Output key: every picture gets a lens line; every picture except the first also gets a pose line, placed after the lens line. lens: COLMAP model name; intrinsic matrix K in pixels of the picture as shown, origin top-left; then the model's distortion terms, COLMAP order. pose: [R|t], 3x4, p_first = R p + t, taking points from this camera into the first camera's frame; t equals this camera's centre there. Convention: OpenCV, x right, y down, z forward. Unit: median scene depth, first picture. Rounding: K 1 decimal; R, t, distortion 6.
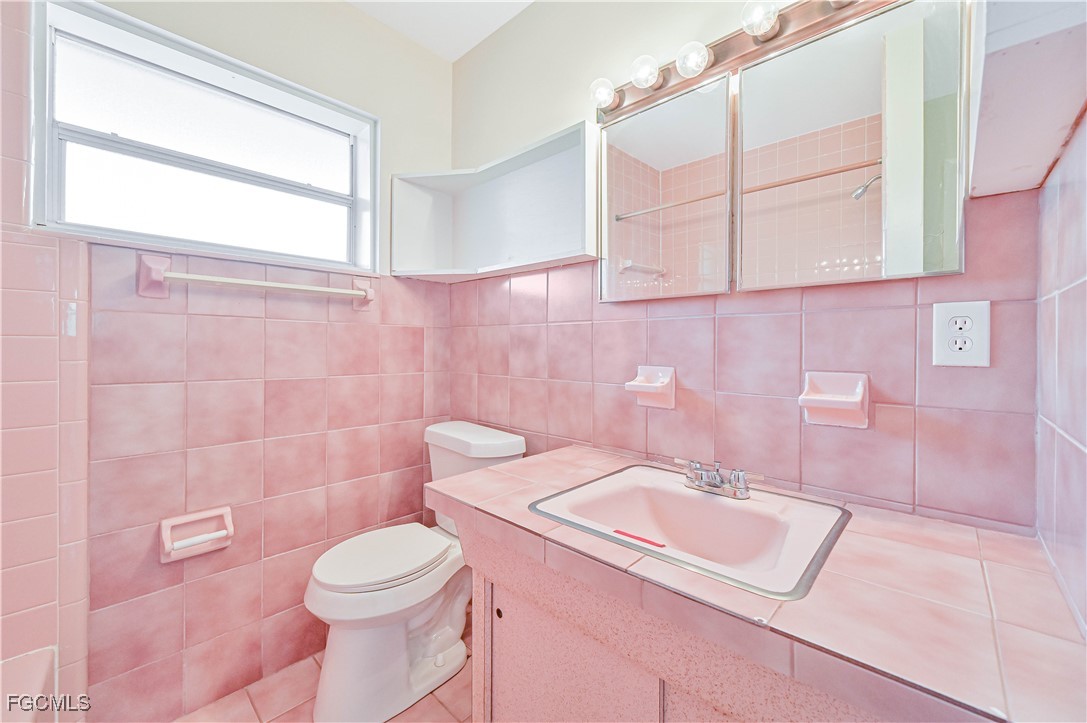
lens RADIAL K [[431.4, 0, 543.4], [0, 431.4, 352.7], [0, 0, 1]] dist [-0.001551, -0.000762]
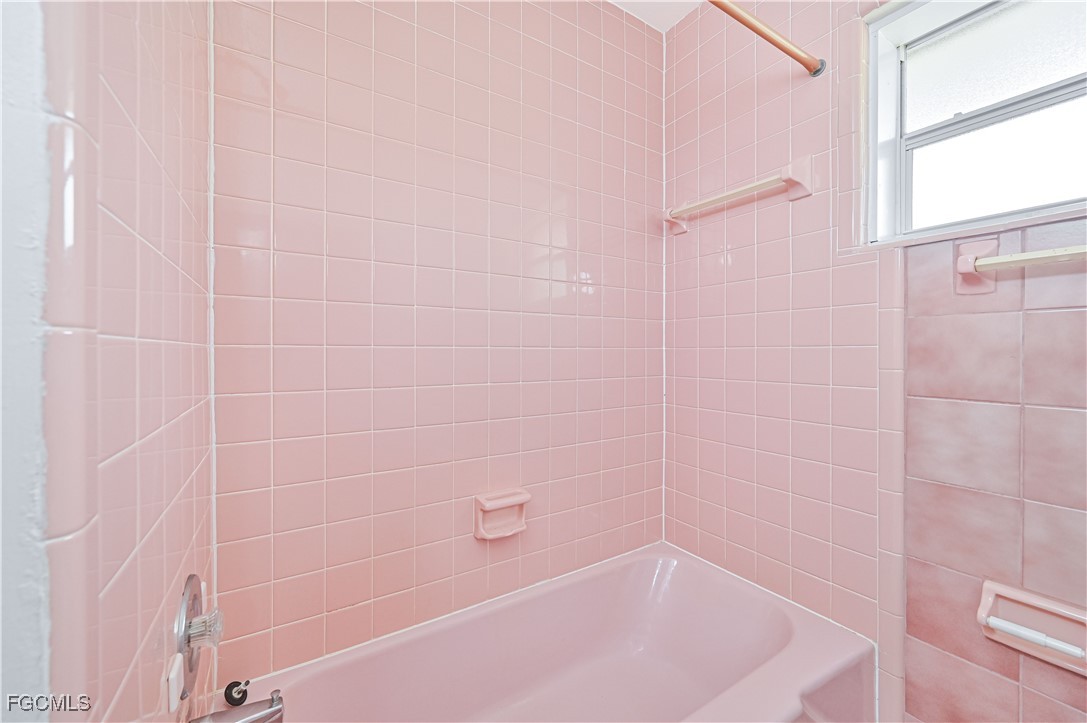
lens RADIAL K [[431.4, 0, 548.7], [0, 431.4, 353.2], [0, 0, 1]] dist [-0.001551, -0.000762]
pose [[-0.264264, -0.009305, -0.964406, 0.074833], [-0.011950, 0.999908, -0.006373, -0.003435], [0.964376, 0.009840, -0.264351, 0.458557]]
